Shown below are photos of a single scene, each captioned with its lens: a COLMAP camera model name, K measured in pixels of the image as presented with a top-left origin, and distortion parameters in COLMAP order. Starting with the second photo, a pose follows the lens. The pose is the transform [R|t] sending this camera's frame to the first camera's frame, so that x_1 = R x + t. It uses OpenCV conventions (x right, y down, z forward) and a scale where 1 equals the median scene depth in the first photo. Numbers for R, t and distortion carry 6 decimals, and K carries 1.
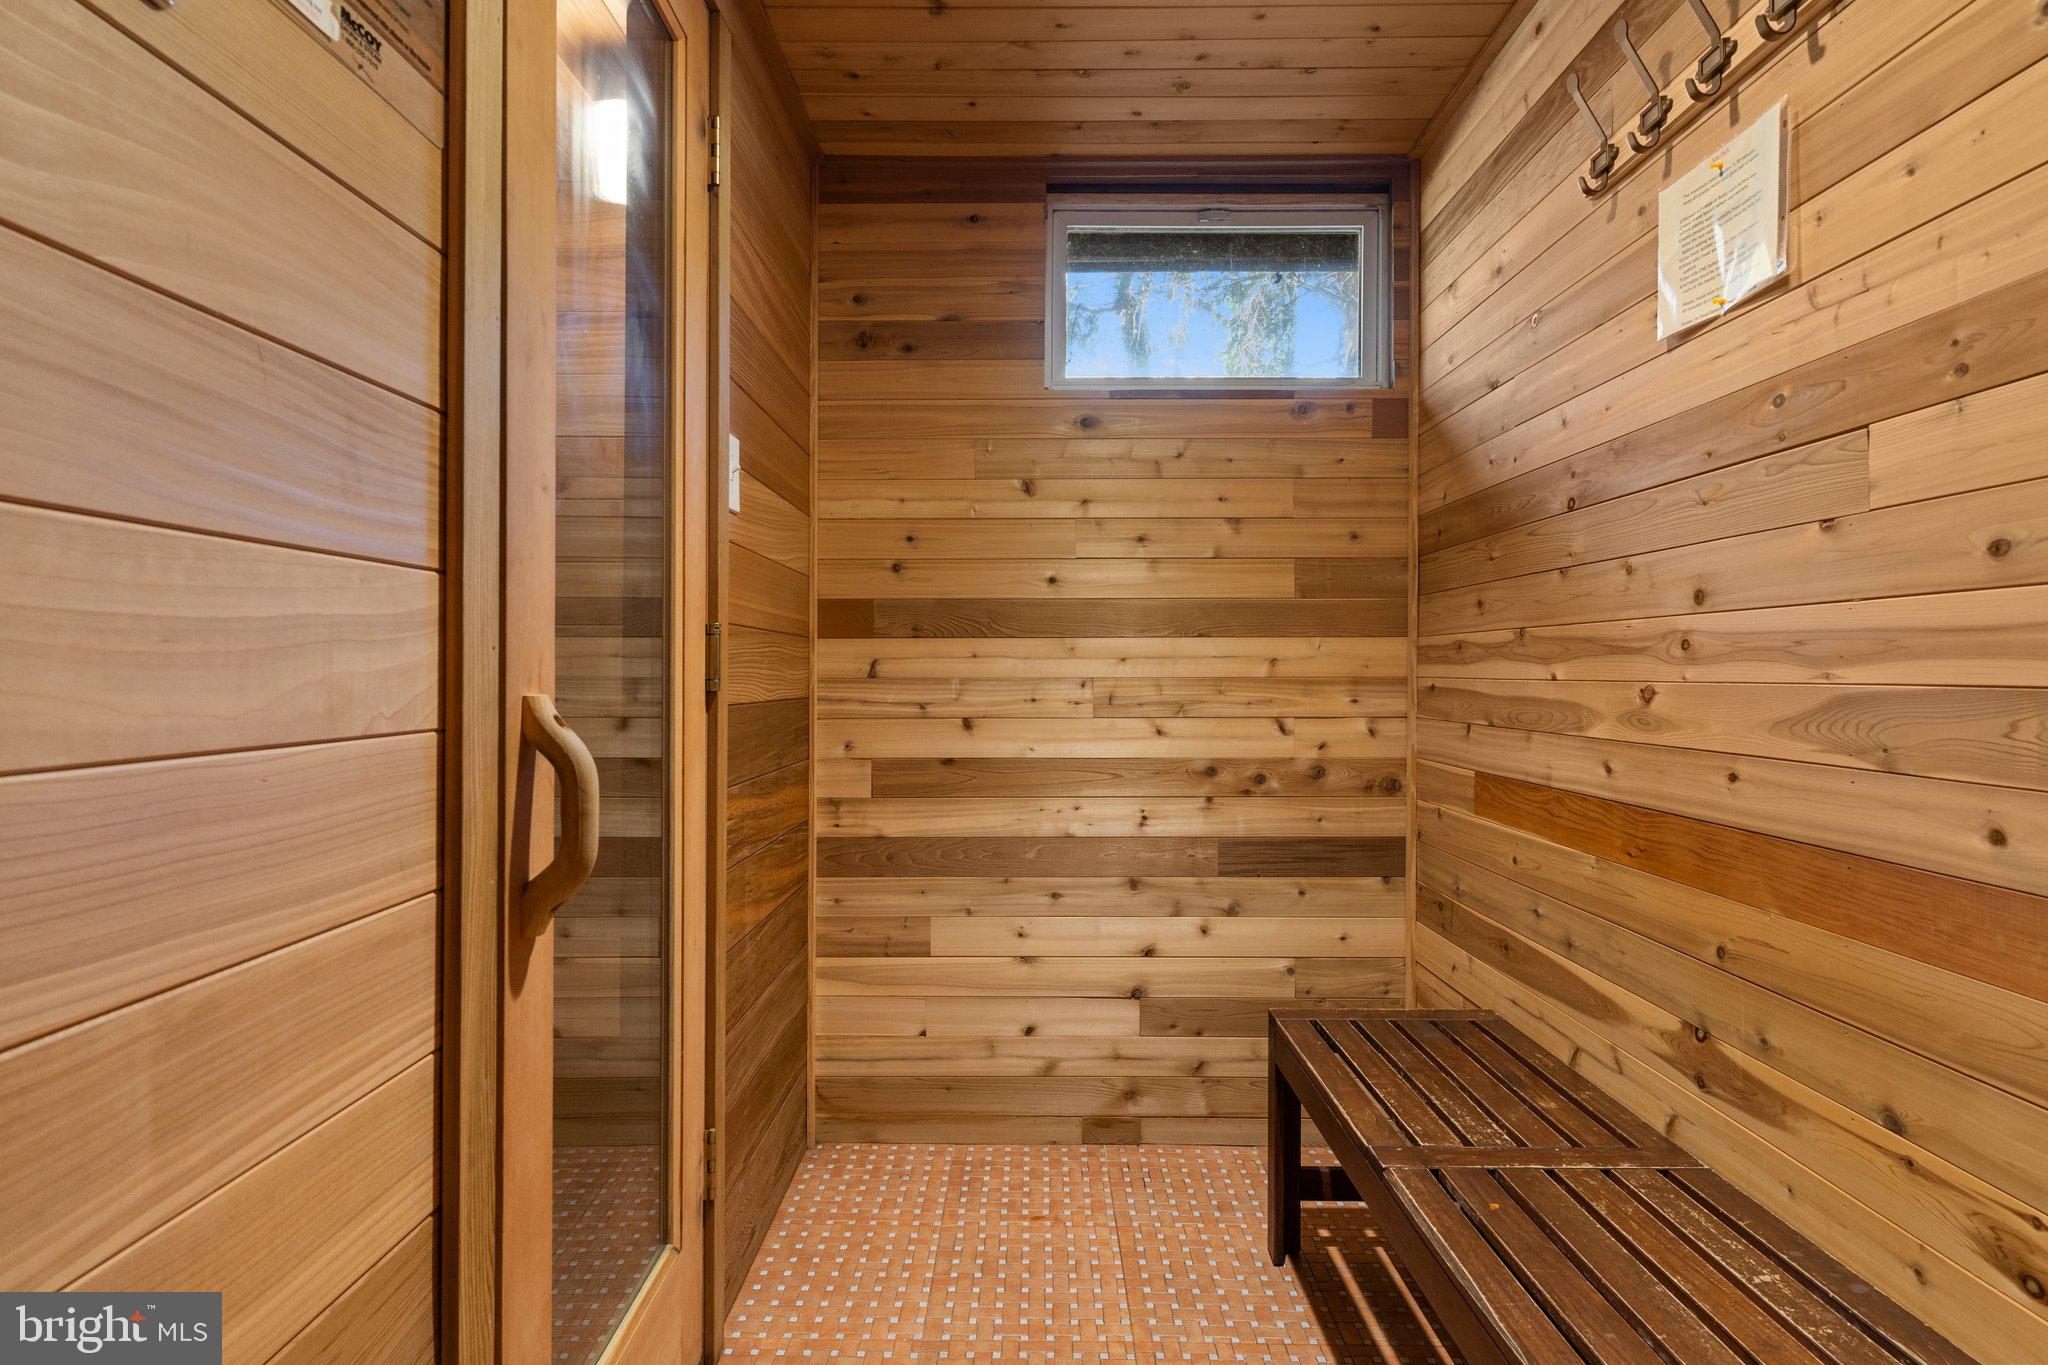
lens RADIAL K [[1015.2, 0, 1020.5], [0, 1015.2, 674.0], [0, 0, 1]] dist [0.000399, -0.000089]
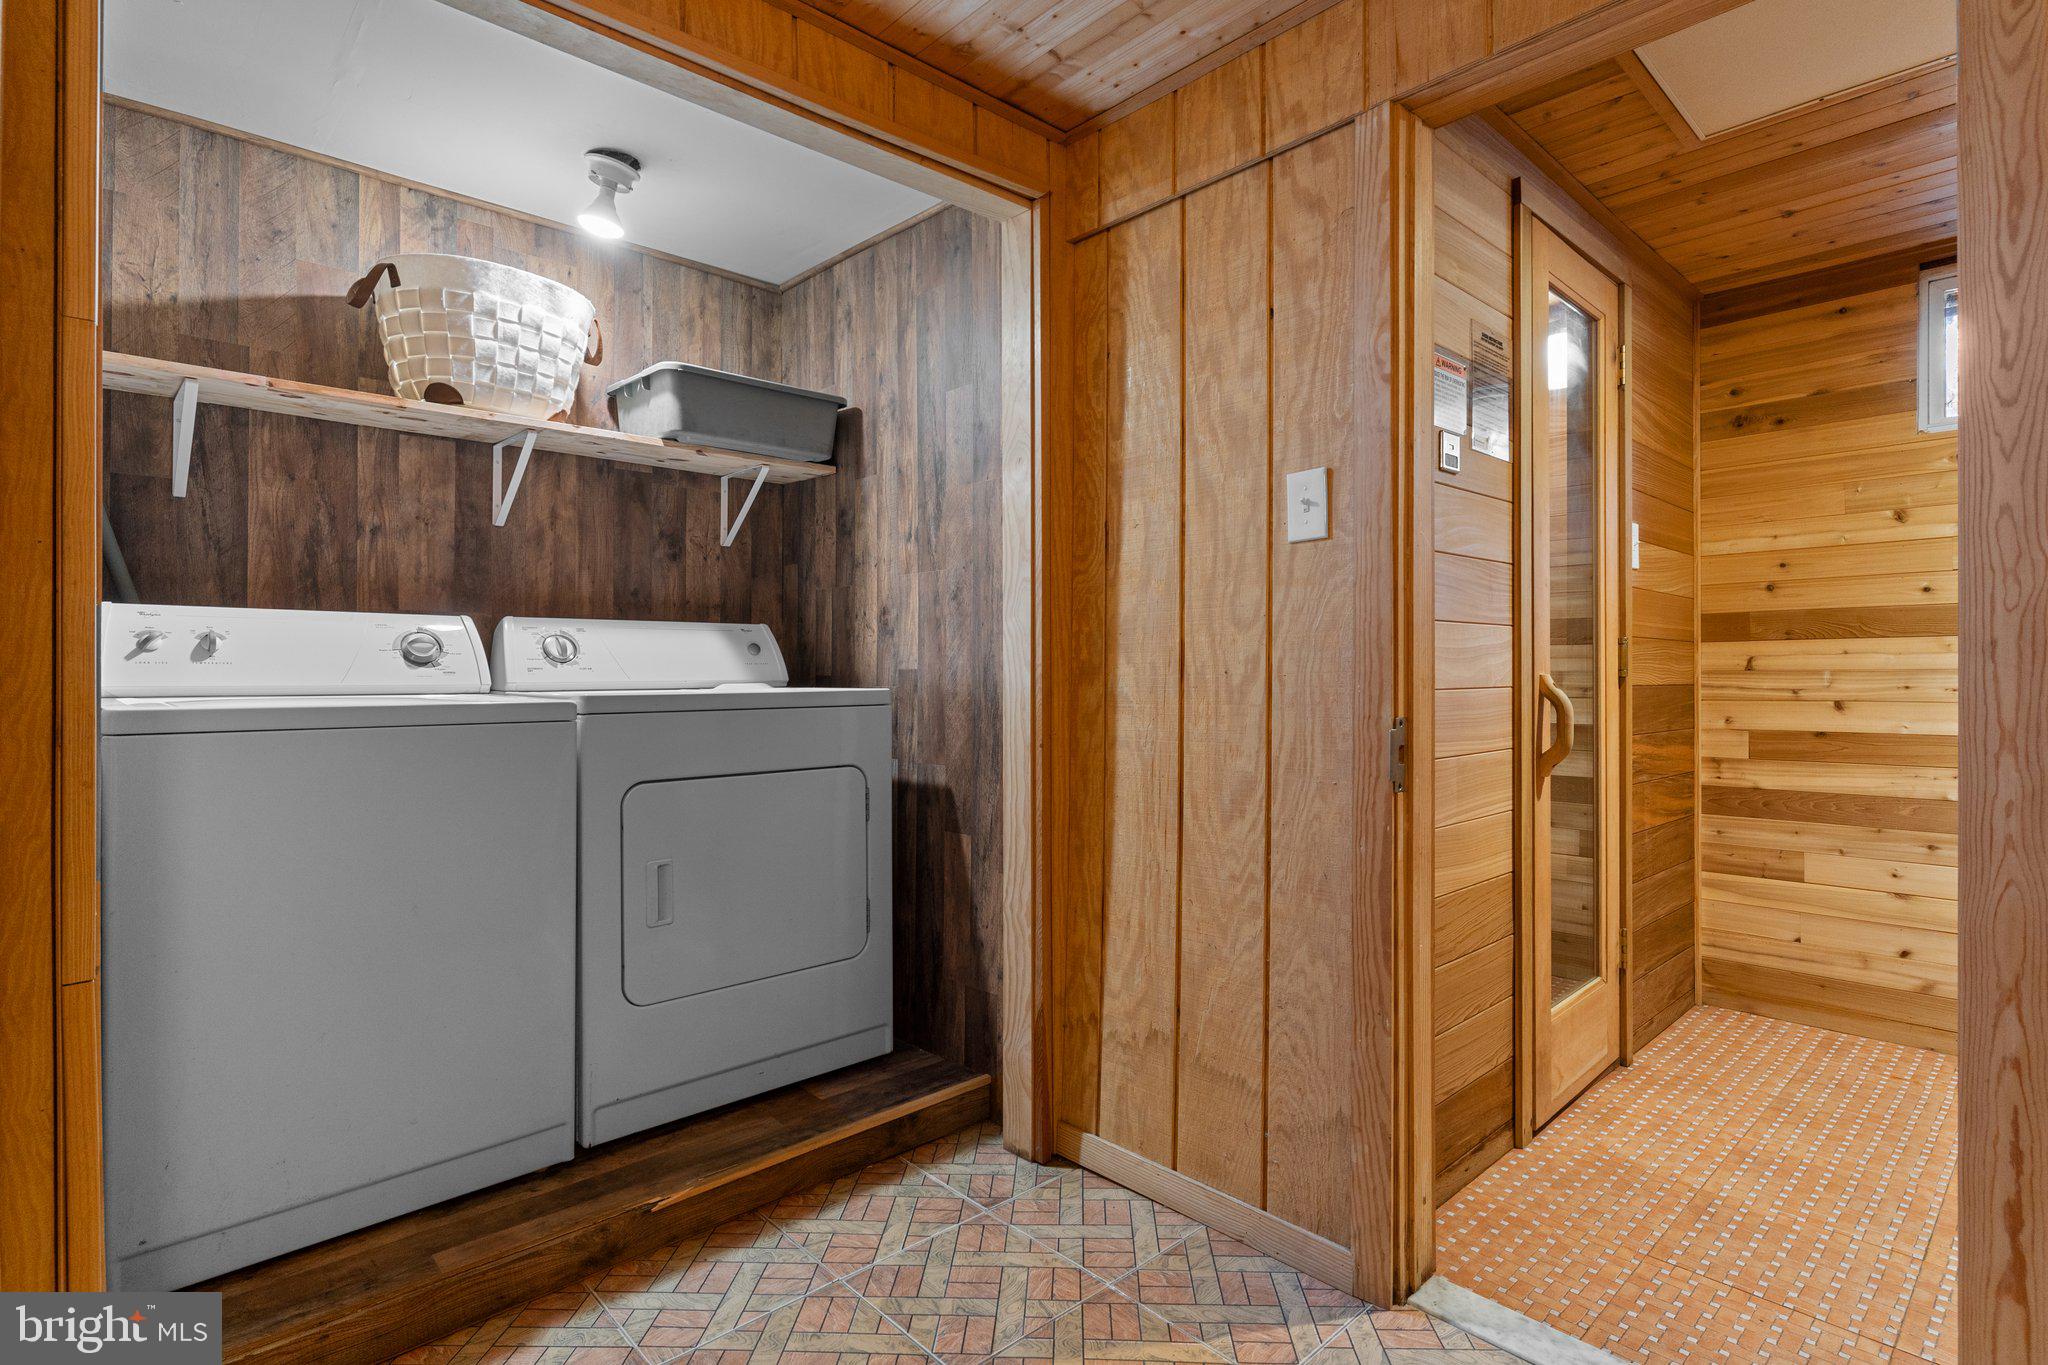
lens RADIAL K [[1015.2, 0, 1018.3], [0, 1015.2, 670.9], [0, 0, 1]] dist [0.000399, -0.000089]
pose [[0.688549, -0.007228, -0.725154, 0.165625], [0.003465, 0.999972, -0.006678, 0.010342], [0.725181, 0.002085, 0.688555, -0.641724]]
